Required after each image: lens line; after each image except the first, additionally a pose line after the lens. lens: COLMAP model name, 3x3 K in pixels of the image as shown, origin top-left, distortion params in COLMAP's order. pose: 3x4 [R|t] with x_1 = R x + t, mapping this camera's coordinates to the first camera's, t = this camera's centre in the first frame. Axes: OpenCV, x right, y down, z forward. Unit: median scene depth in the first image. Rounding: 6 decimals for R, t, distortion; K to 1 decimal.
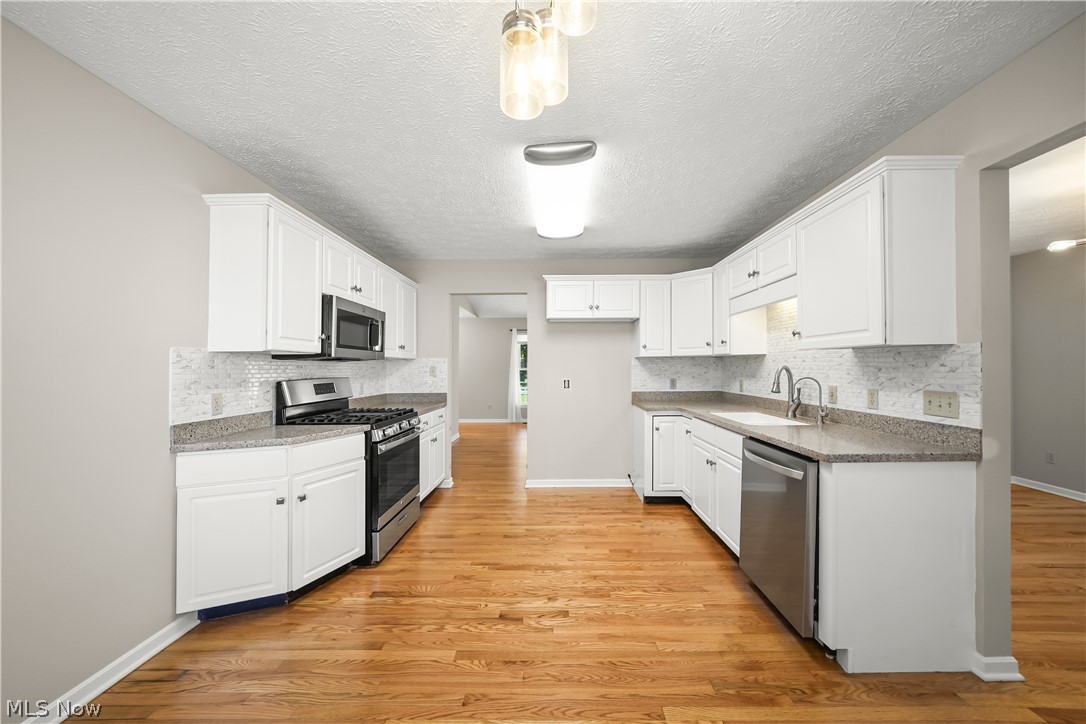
lens RADIAL K [[379.9, 0, 548.6], [0, 379.9, 368.0], [0, 0, 1]] dist [-0.017235, 0.000064]
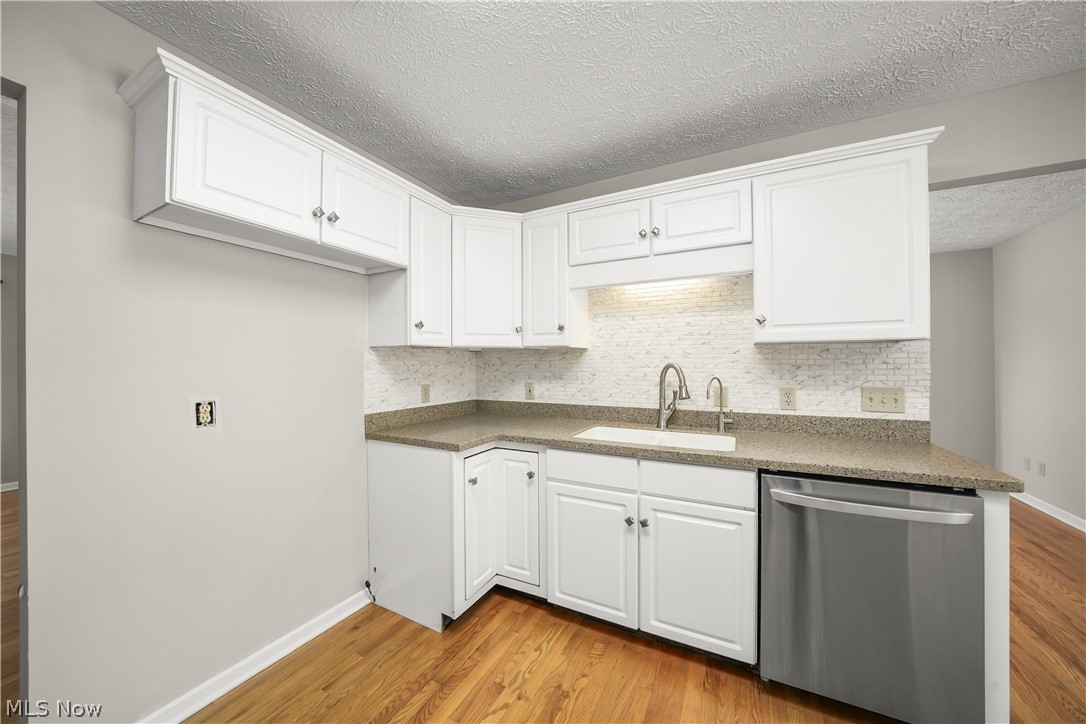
lens RADIAL K [[379.9, 0, 548.6], [0, 379.9, 368.0], [0, 0, 1]] dist [-0.017235, 0.000064]
pose [[0.452572, -0.004347, 0.891717, -0.203969], [0.004058, 0.999988, 0.002816, 0.000977], [-0.891718, 0.002344, 0.452584, 0.970534]]
